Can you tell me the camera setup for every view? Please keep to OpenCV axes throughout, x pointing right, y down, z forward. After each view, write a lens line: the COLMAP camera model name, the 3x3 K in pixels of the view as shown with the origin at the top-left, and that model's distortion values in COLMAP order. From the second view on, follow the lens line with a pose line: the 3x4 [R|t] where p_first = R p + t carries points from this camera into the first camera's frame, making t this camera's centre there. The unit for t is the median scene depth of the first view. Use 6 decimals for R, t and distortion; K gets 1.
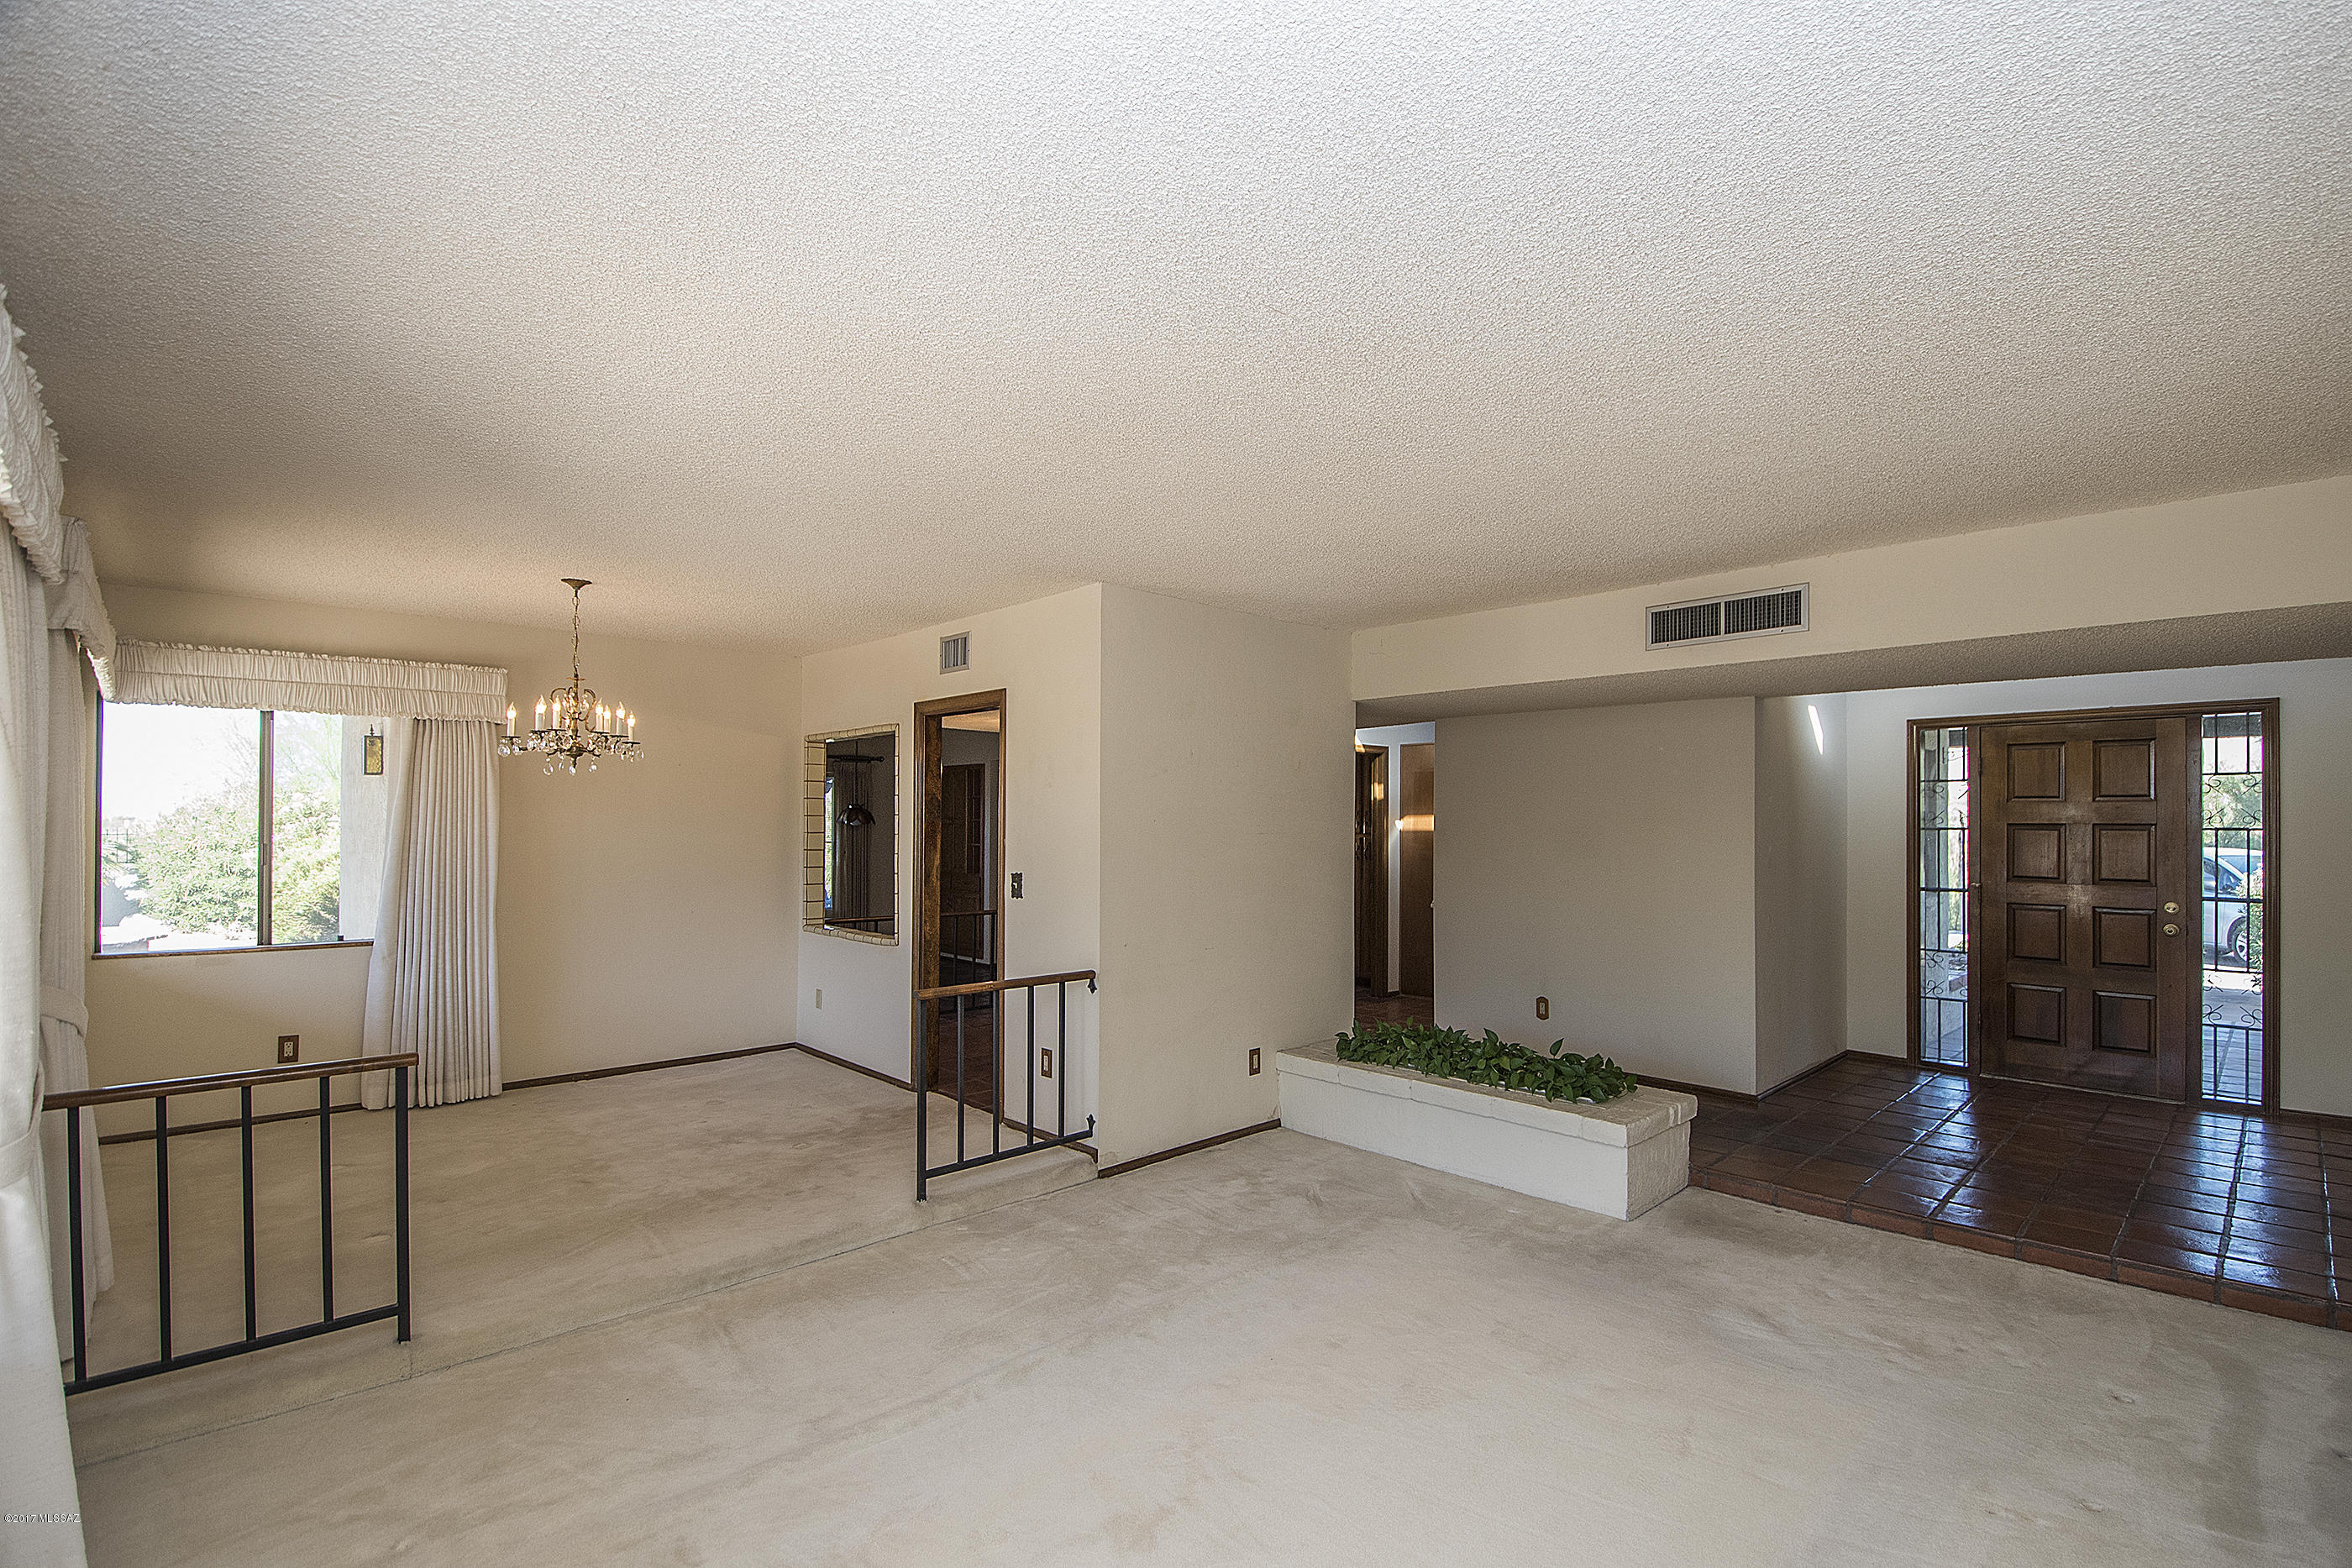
lens RADIAL K [[1065.5, 0, 1208.5], [0, 1065.5, 838.0], [0, 0, 1]] dist [0.000027, -0.017879]
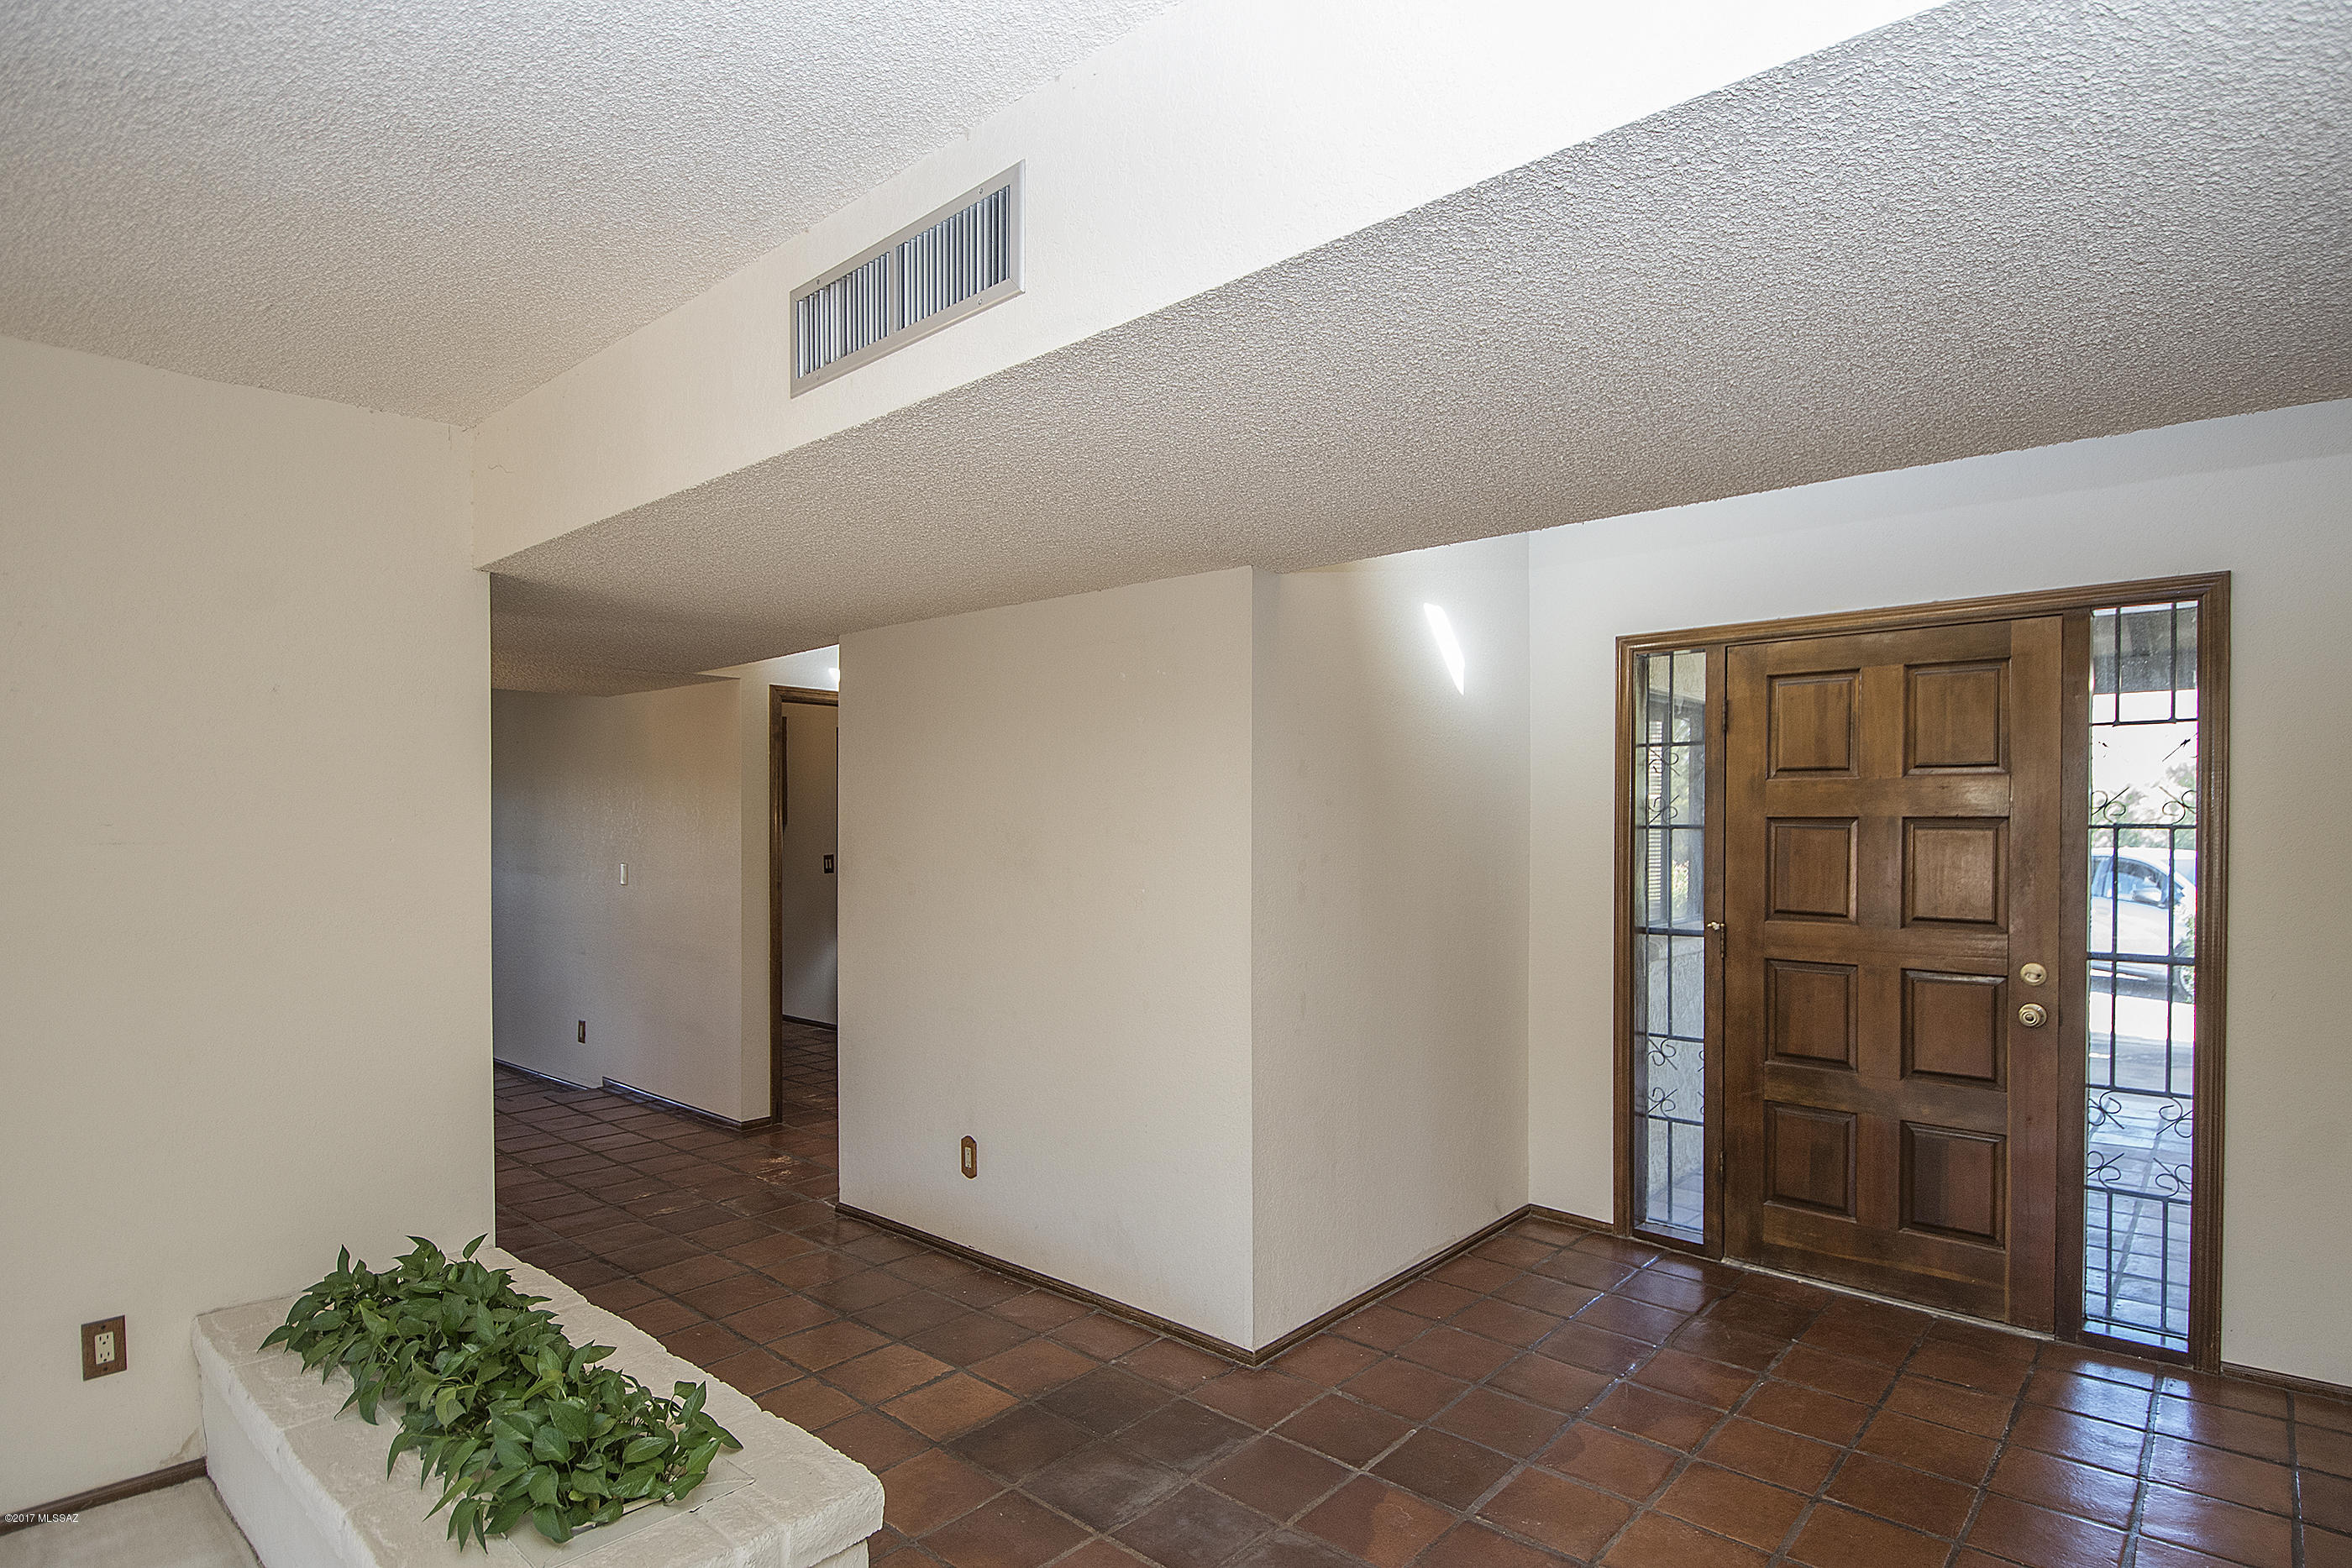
lens RADIAL K [[1224.7, 0, 1180.8], [0, 1224.7, 869.0], [0, 0, 1]] dist [0.002010, -0.023289]
pose [[0.995641, -0.007855, 0.092941, 0.426349], [0.005868, 0.999749, 0.021628, -0.002380], [-0.093088, -0.020988, 0.995437, 0.424556]]
